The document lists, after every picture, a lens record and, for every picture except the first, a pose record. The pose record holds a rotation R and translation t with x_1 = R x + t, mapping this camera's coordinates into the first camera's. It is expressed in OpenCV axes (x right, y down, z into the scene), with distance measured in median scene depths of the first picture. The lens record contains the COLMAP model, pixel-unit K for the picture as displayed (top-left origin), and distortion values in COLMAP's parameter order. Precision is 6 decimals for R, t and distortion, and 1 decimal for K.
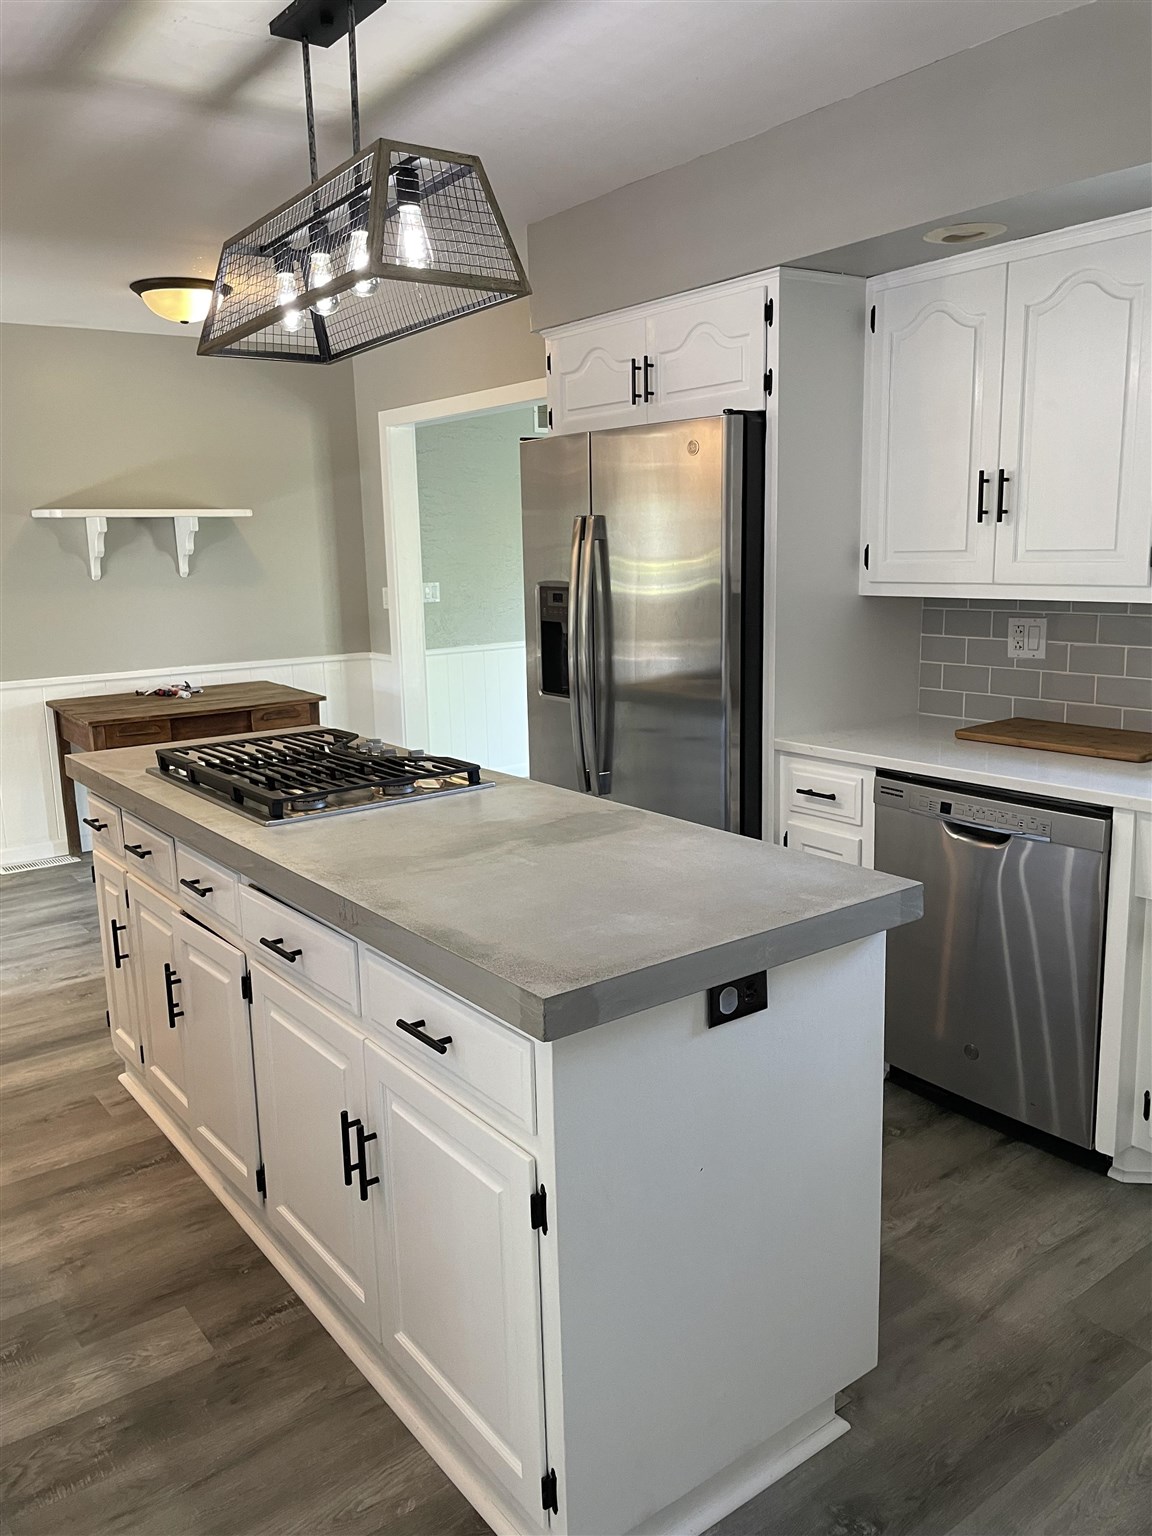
lens RADIAL K [[1158.7, 0, 587.9], [0, 1158.7, 762.1], [0, 0, 1]] dist [-0.009730, -0.037665]
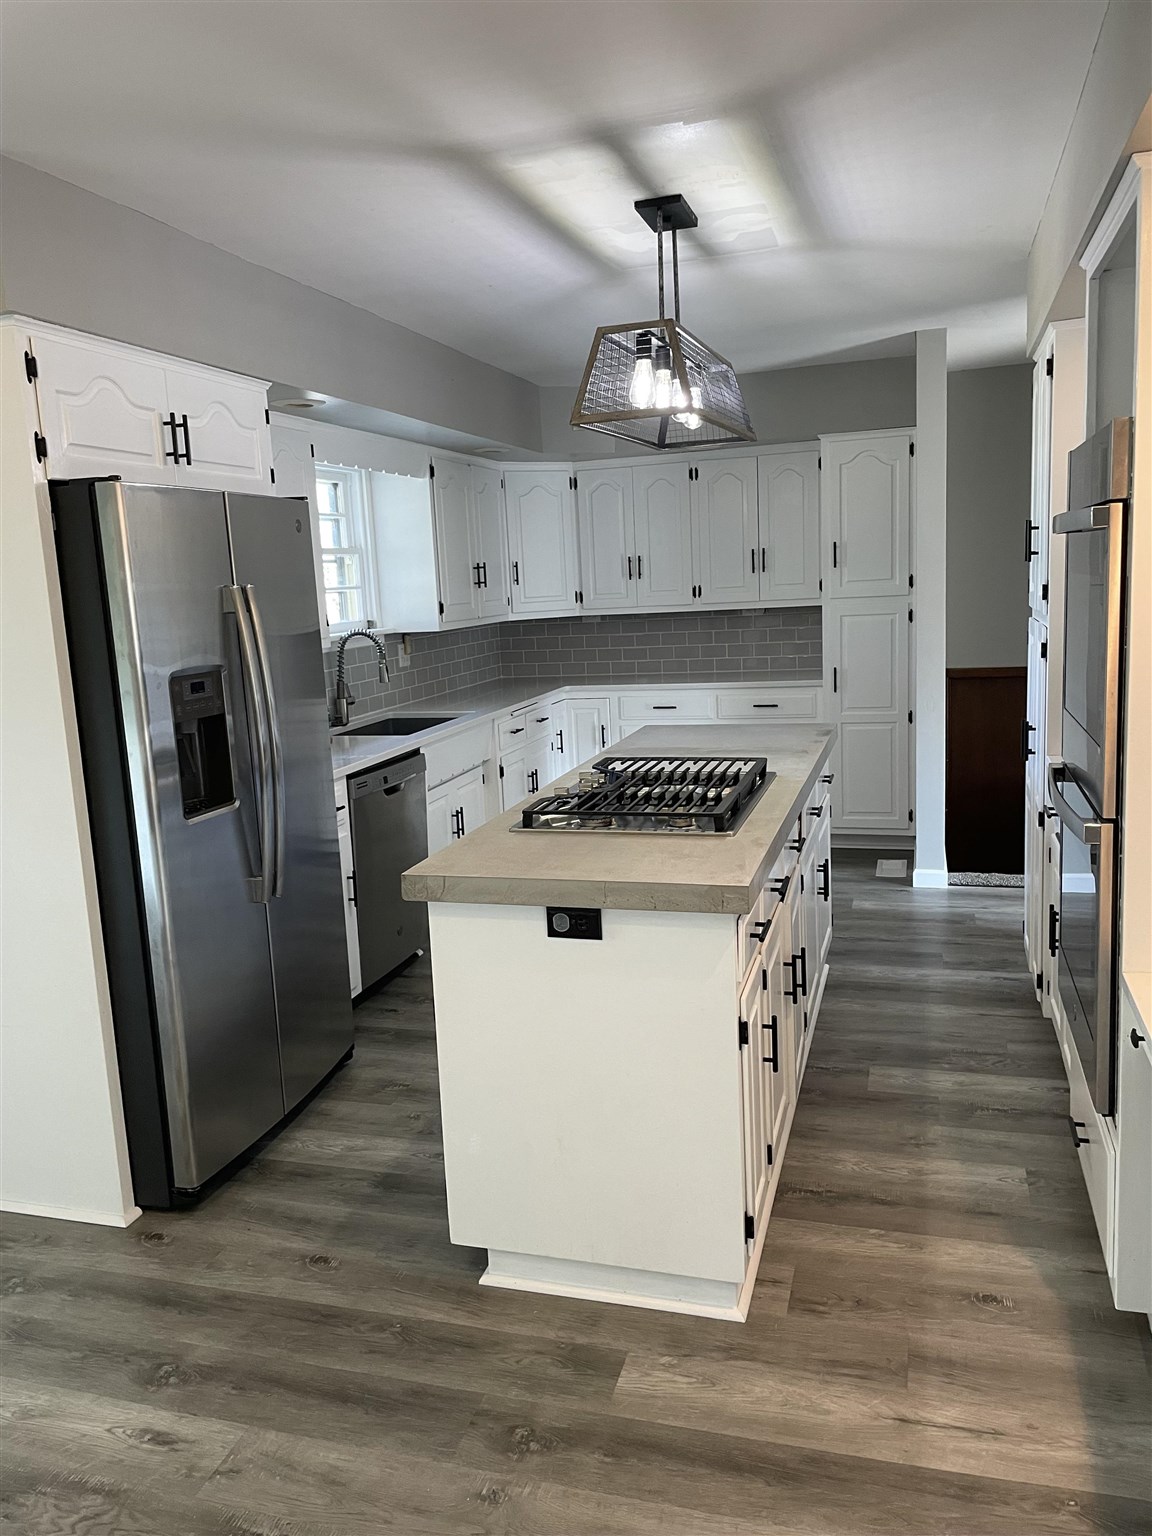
lens RADIAL K [[1158.7, 0, 582.7], [0, 1158.7, 767.1], [0, 0, 1]] dist [-0.009730, -0.037665]
pose [[-0.586987, -0.083719, 0.805256, -1.172254], [0.220282, 0.940598, 0.258363, -0.338136], [-0.779052, 0.329039, -0.533677, 1.758831]]
